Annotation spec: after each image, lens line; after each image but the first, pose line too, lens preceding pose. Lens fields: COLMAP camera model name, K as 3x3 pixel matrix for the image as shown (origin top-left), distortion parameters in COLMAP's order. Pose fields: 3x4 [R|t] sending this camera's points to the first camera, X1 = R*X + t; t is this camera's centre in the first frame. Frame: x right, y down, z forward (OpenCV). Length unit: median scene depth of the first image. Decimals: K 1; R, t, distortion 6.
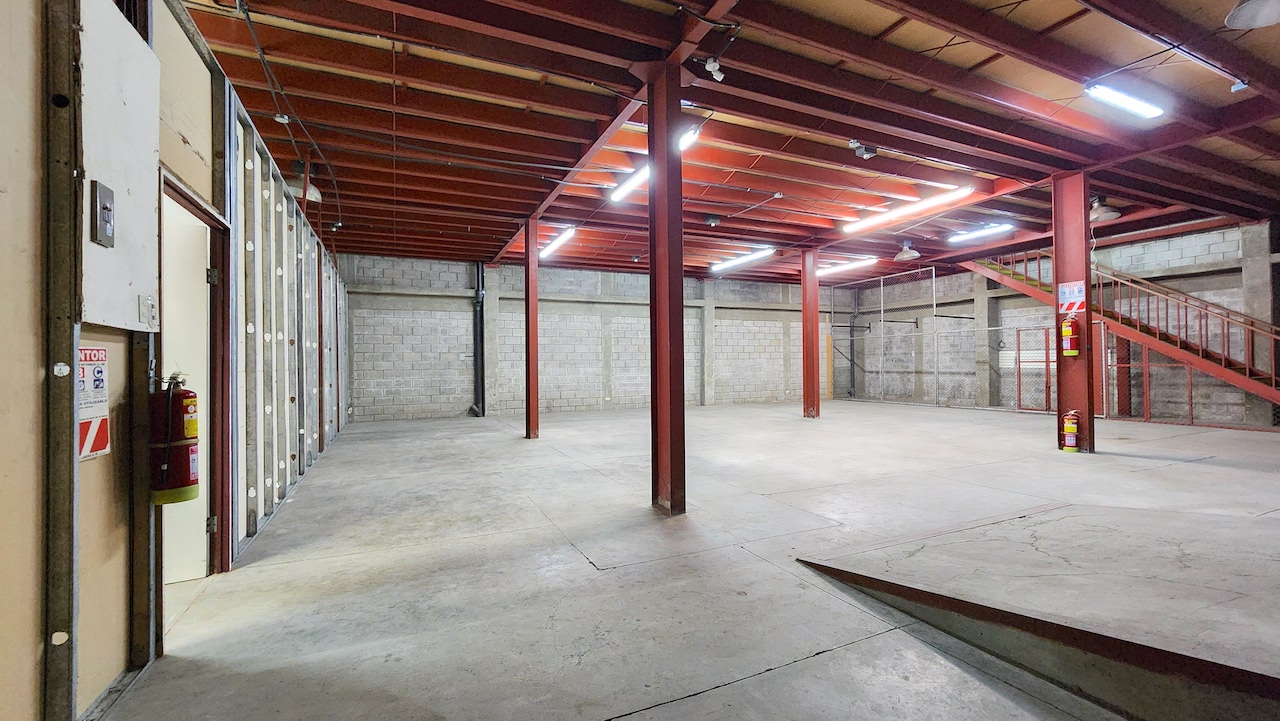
lens RADIAL K [[527.9, 0, 638.5], [0, 527.9, 363.1], [0, 0, 1]] dist [-0.001882, 0.000720]
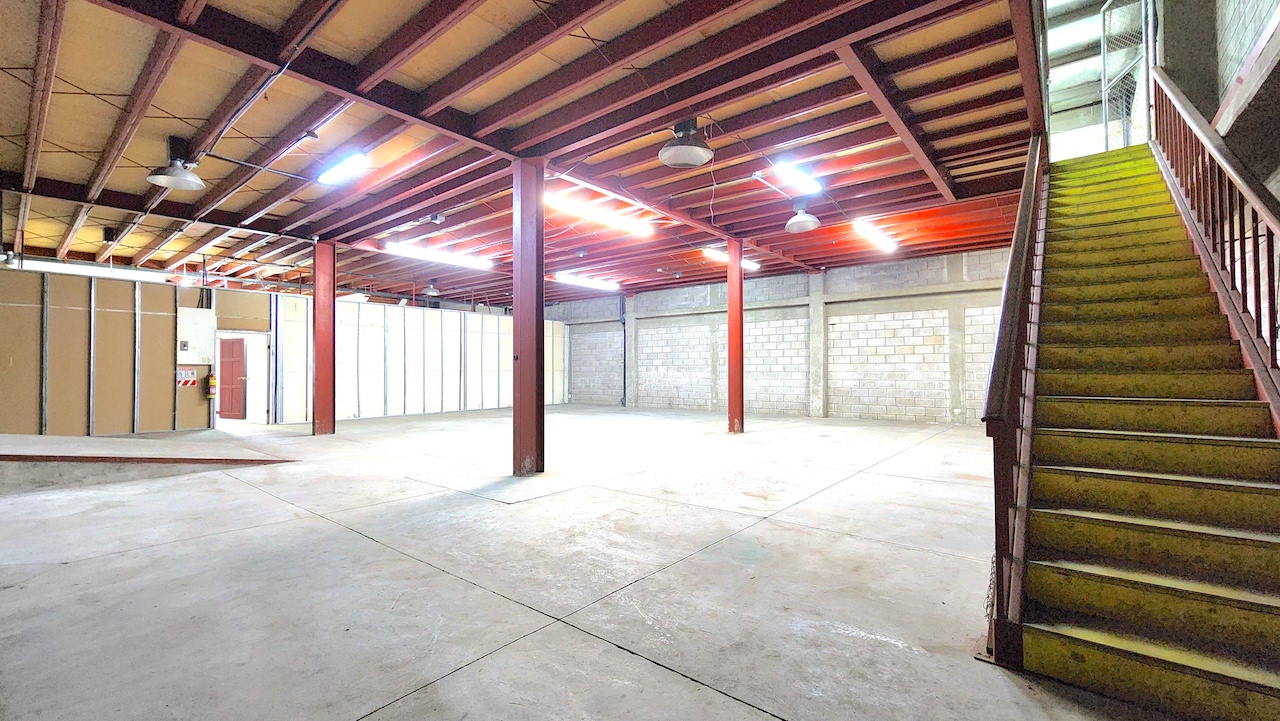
lens RADIAL K [[527.9, 0, 638.5], [0, 527.9, 363.1], [0, 0, 1]] dist [-0.001882, 0.000720]
pose [[0.439299, -0.002062, -0.898339, 0.876064], [0.001432, 0.999998, -0.001595, -0.008795], [0.898340, -0.000586, 0.439301, 0.398259]]
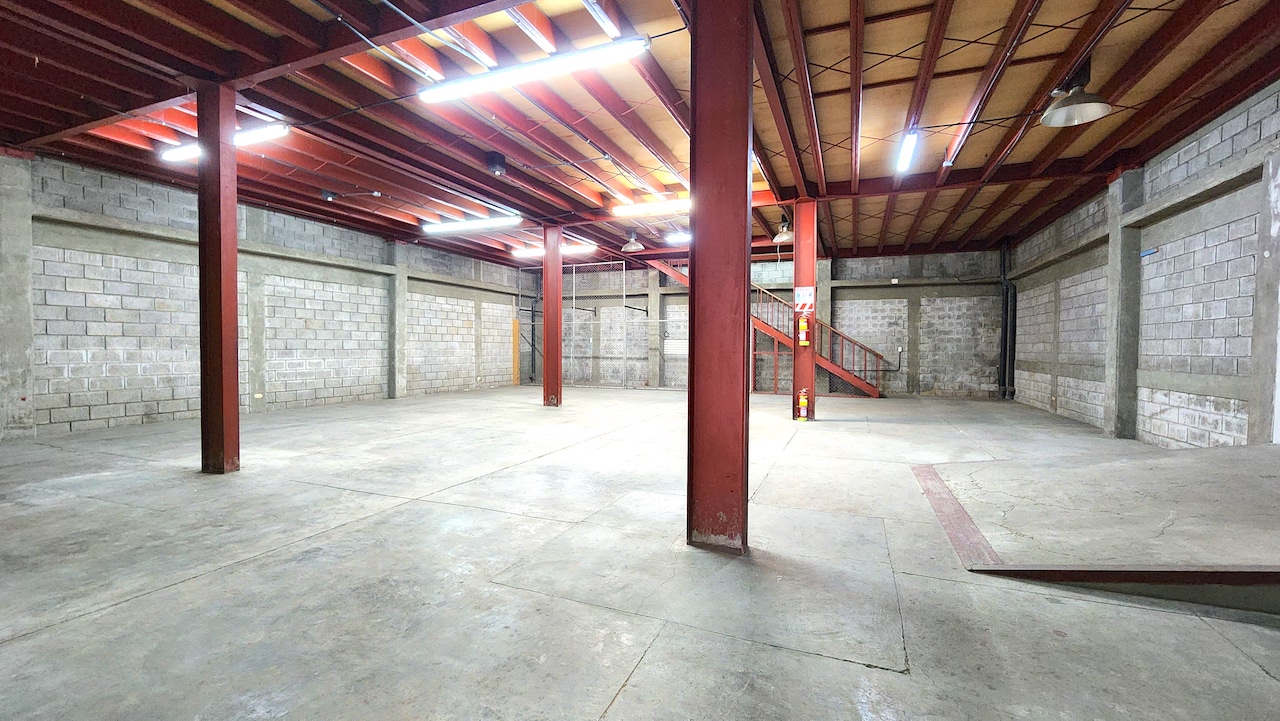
lens RADIAL K [[527.9, 0, 638.5], [0, 527.9, 363.1], [0, 0, 1]] dist [-0.001882, 0.000720]
pose [[0.729457, -0.005376, 0.684005, -0.171620], [-0.014956, 0.999605, 0.023806, 0.002201], [-0.683863, -0.027595, 0.729089, 0.178358]]
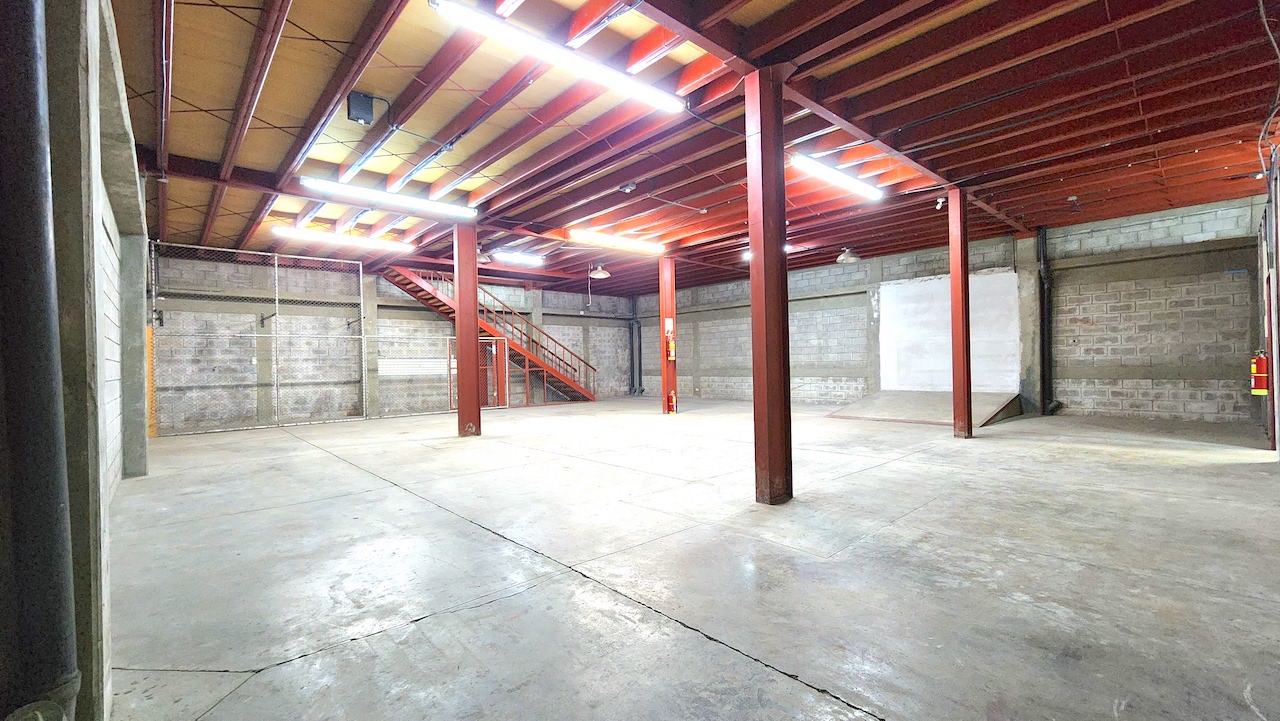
lens RADIAL K [[527.9, 0, 638.5], [0, 527.9, 363.1], [0, 0, 1]] dist [-0.001882, 0.000720]
pose [[-0.297738, 0.018574, 0.954467, -0.428025], [0.022411, 0.999671, -0.012462, 0.008682], [-0.954385, 0.017680, -0.298056, 0.835938]]
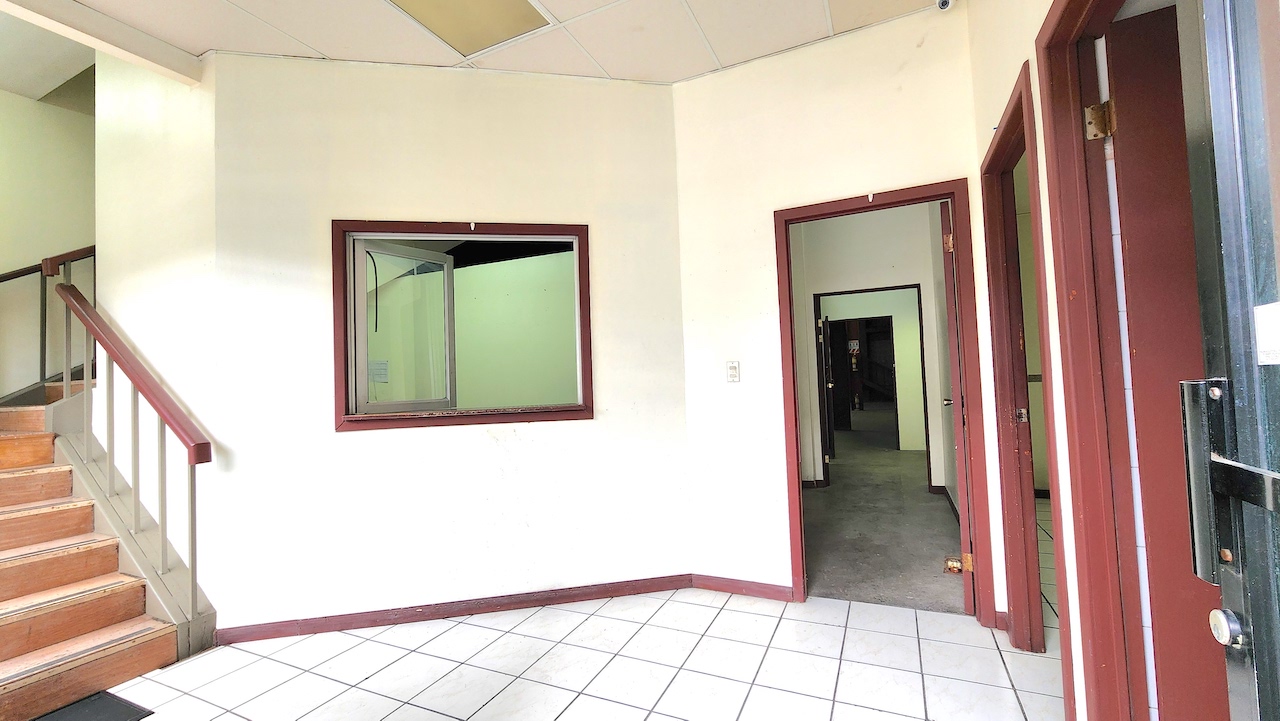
lens RADIAL K [[527.9, 0, 638.5], [0, 527.9, 363.1], [0, 0, 1]] dist [-0.001882, 0.000720]
pose [[0.767057, 0.003229, 0.641571, -0.759923], [0.028918, 0.998797, -0.039601, 0.008402], [-0.640927, 0.048930, 0.766041, -0.108584]]
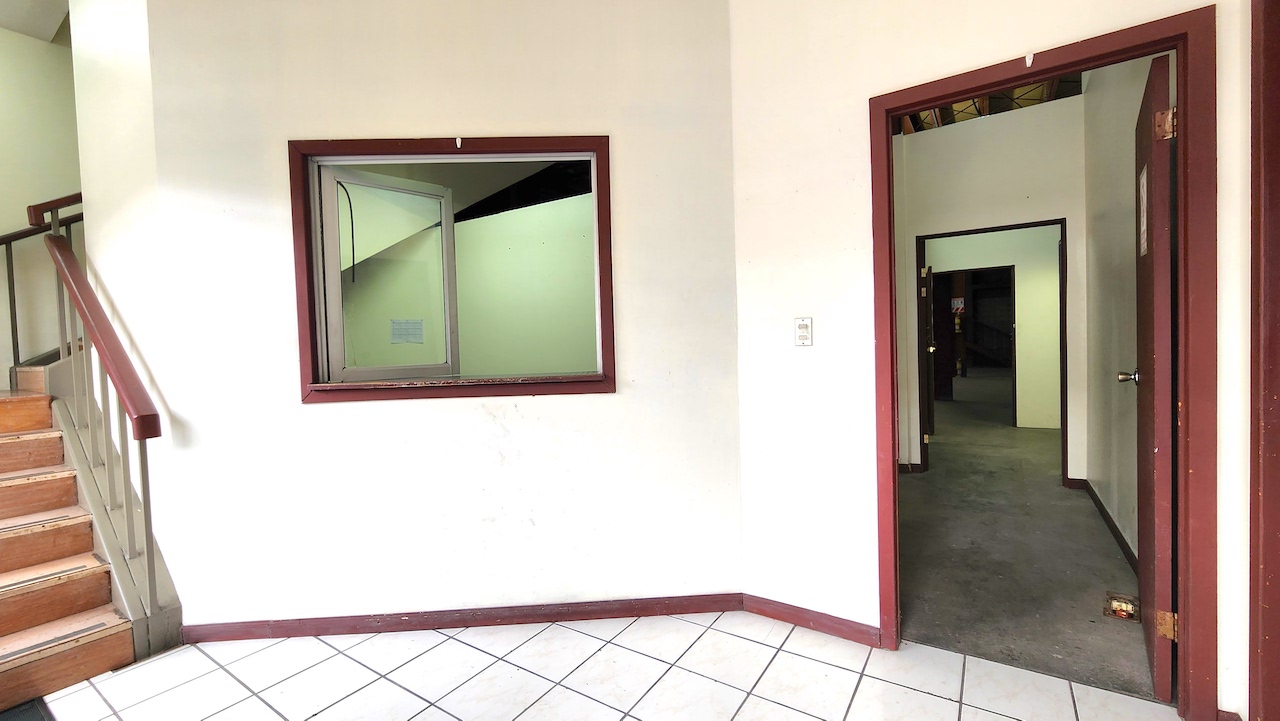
lens RADIAL K [[527.9, 0, 638.5], [0, 527.9, 363.1], [0, 0, 1]] dist [-0.001882, 0.000720]
pose [[0.853477, -0.034957, 0.519957, -0.714603], [0.022450, 0.999288, 0.030332, 0.007884], [-0.520646, -0.014215, 0.853654, -0.075738]]
